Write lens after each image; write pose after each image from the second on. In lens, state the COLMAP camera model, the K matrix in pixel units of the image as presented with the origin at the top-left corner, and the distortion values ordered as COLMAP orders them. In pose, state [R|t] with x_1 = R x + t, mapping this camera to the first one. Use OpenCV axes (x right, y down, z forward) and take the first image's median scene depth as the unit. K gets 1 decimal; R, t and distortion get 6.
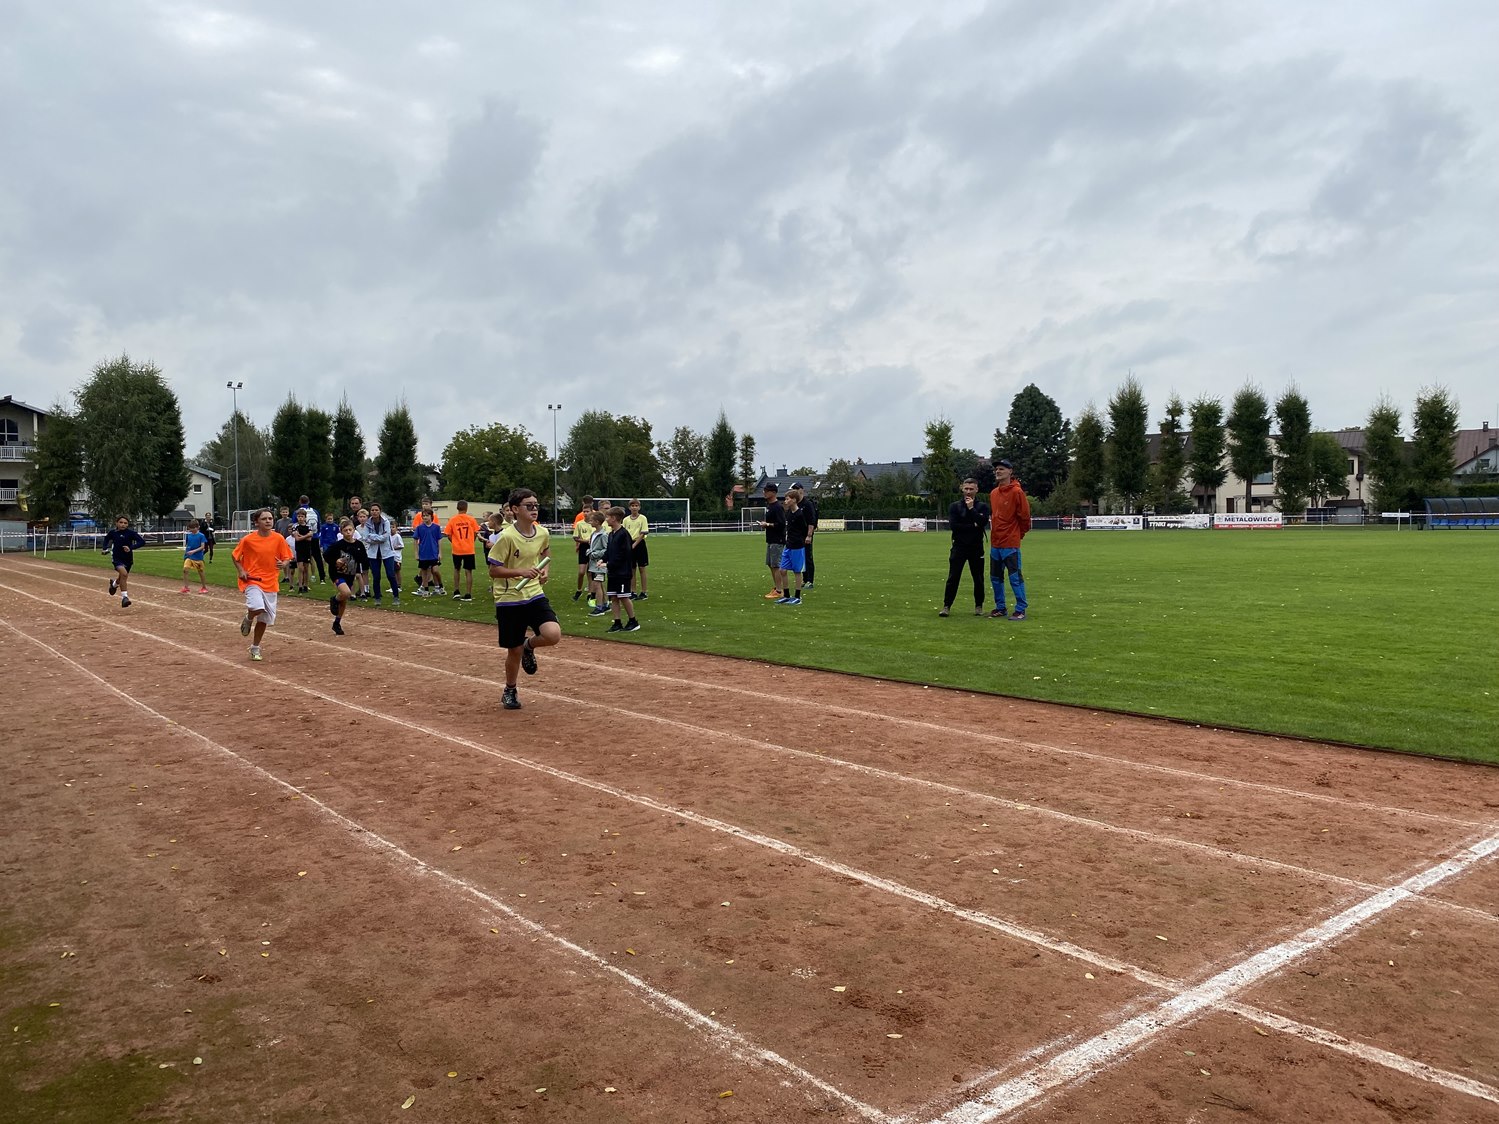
lens RADIAL K [[1144.3, 0, 759.7], [0, 1144.3, 550.0], [0, 0, 1]] dist [0.010390, -0.012099]
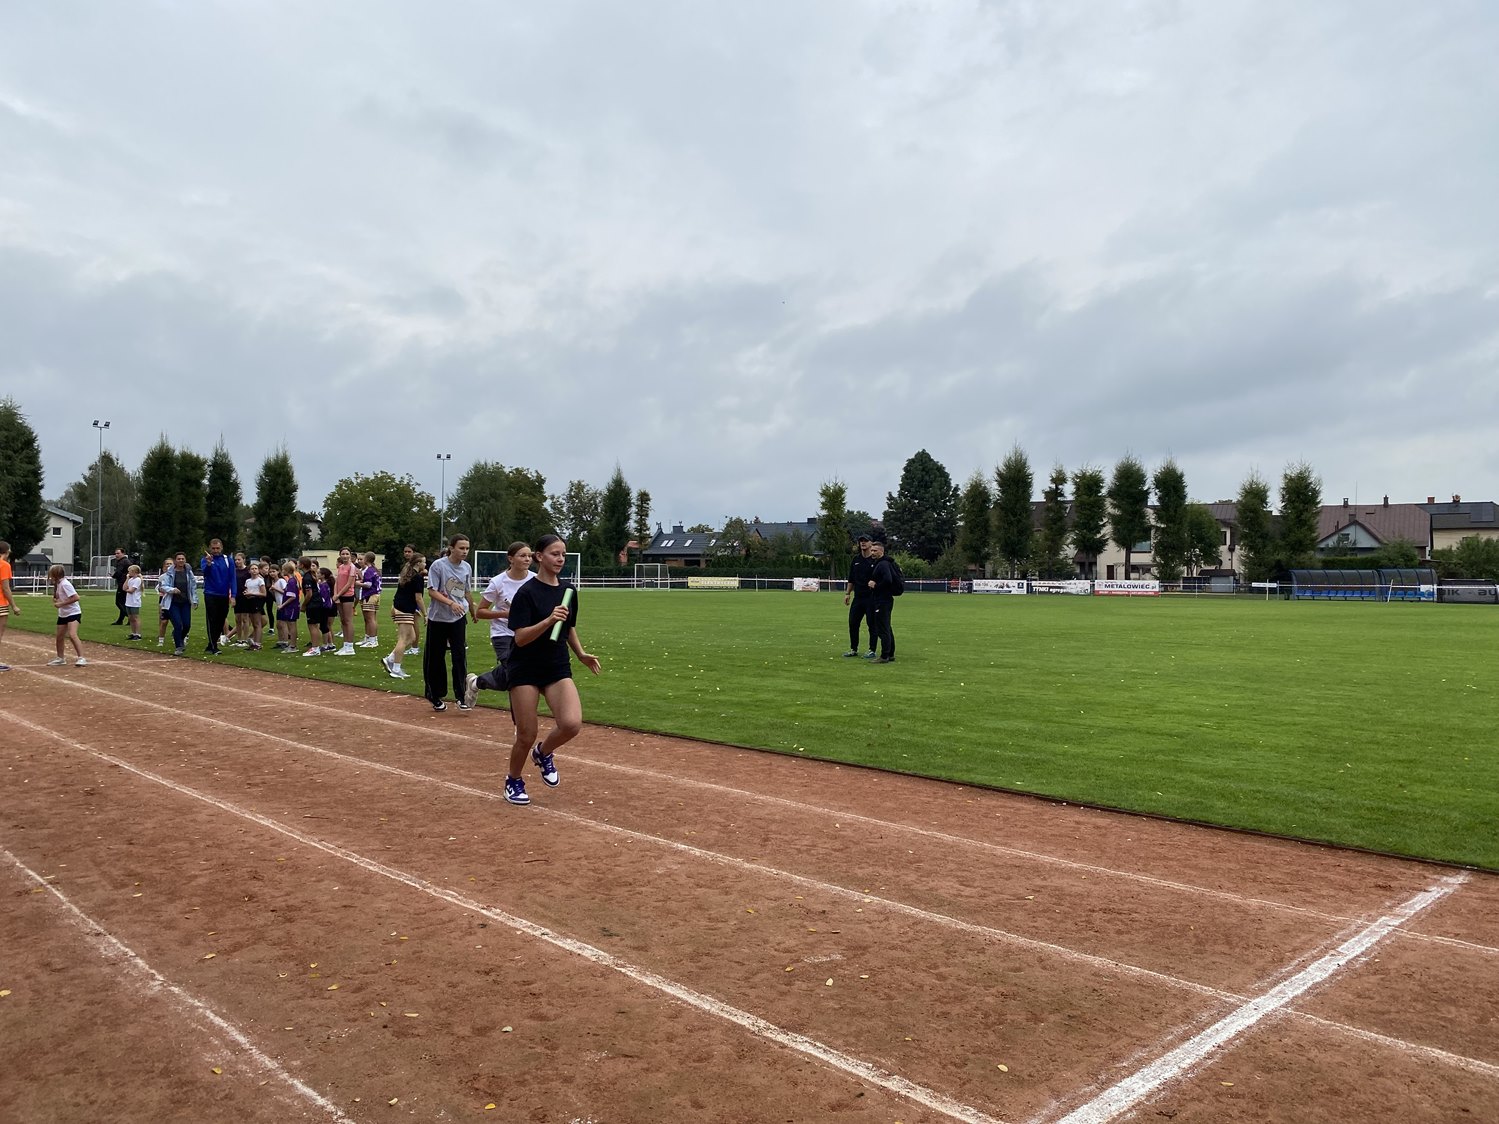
lens RADIAL K [[1144.3, 0, 759.7], [0, 1144.3, 550.0], [0, 0, 1]] dist [0.010390, -0.012099]
pose [[0.995624, 0.022816, 0.090624, 0.003365], [-0.018190, 0.998505, -0.051543, -0.000291], [-0.091665, 0.049669, 0.994550, 0.005686]]
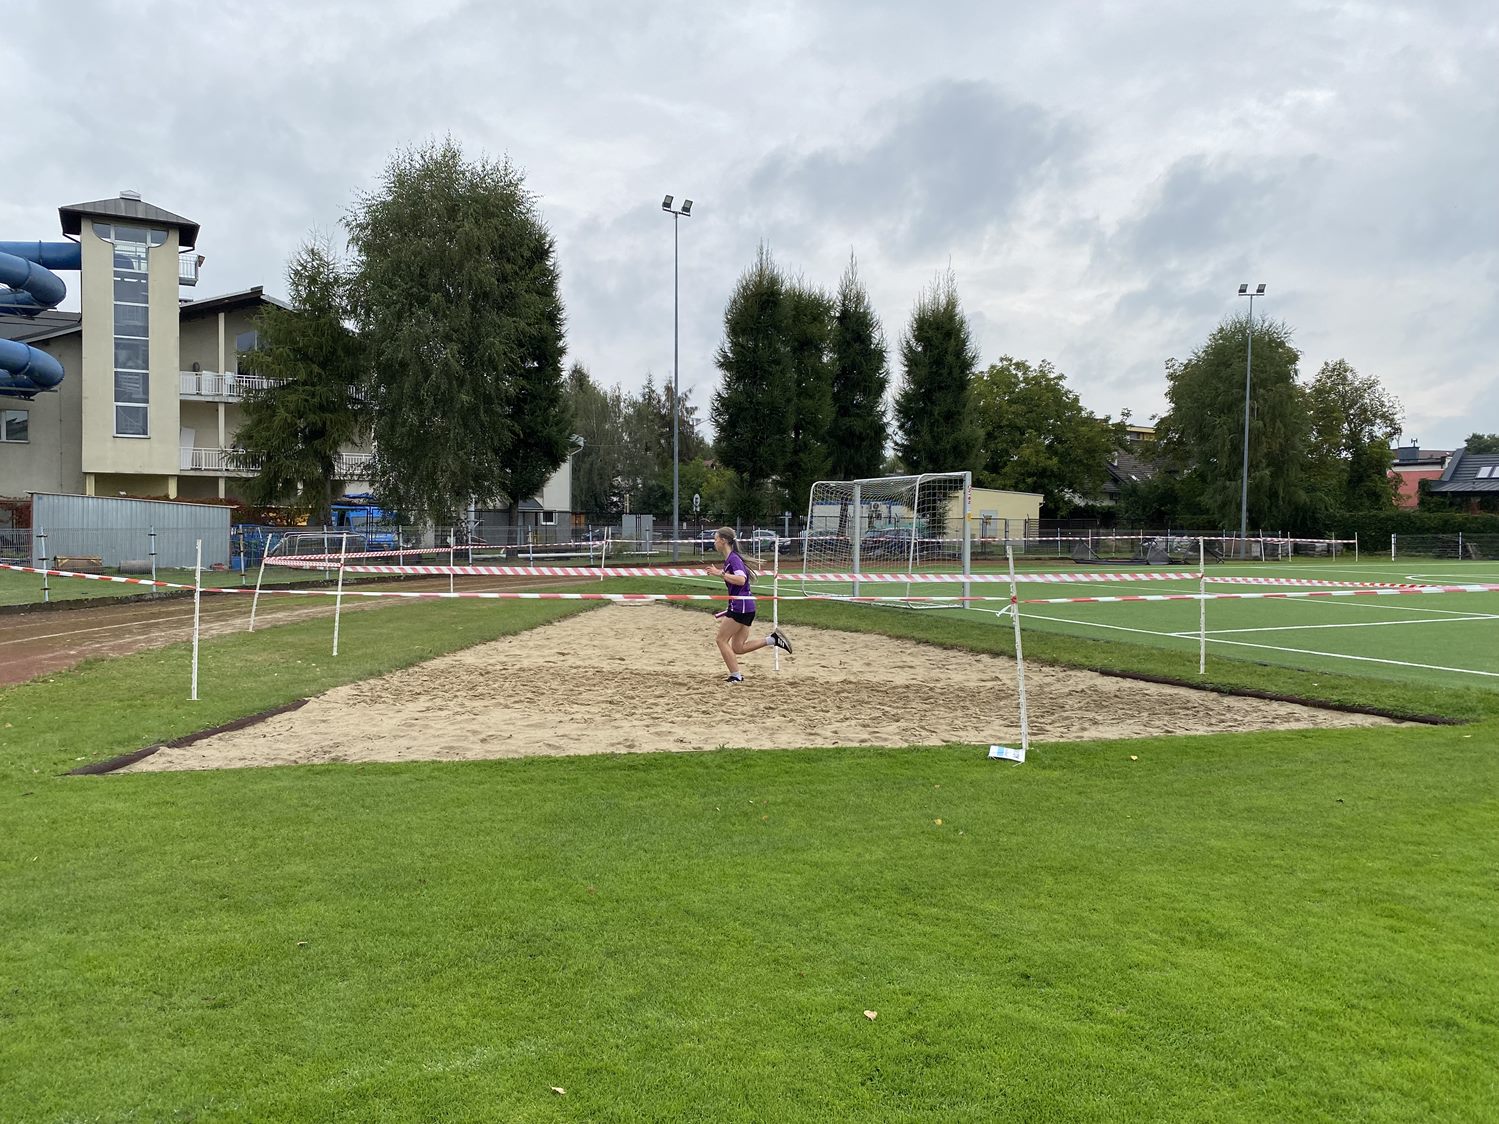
lens RADIAL K [[1131.7, 0, 738.1], [0, 1131.7, 545.8], [0, 0, 1]] dist [0.083330, -0.140165]
pose [[0.969392, 0.025724, -0.244165, -0.321961], [-0.027087, 0.999631, -0.002229, -0.013499], [0.244018, 0.008774, 0.969731, 0.577892]]
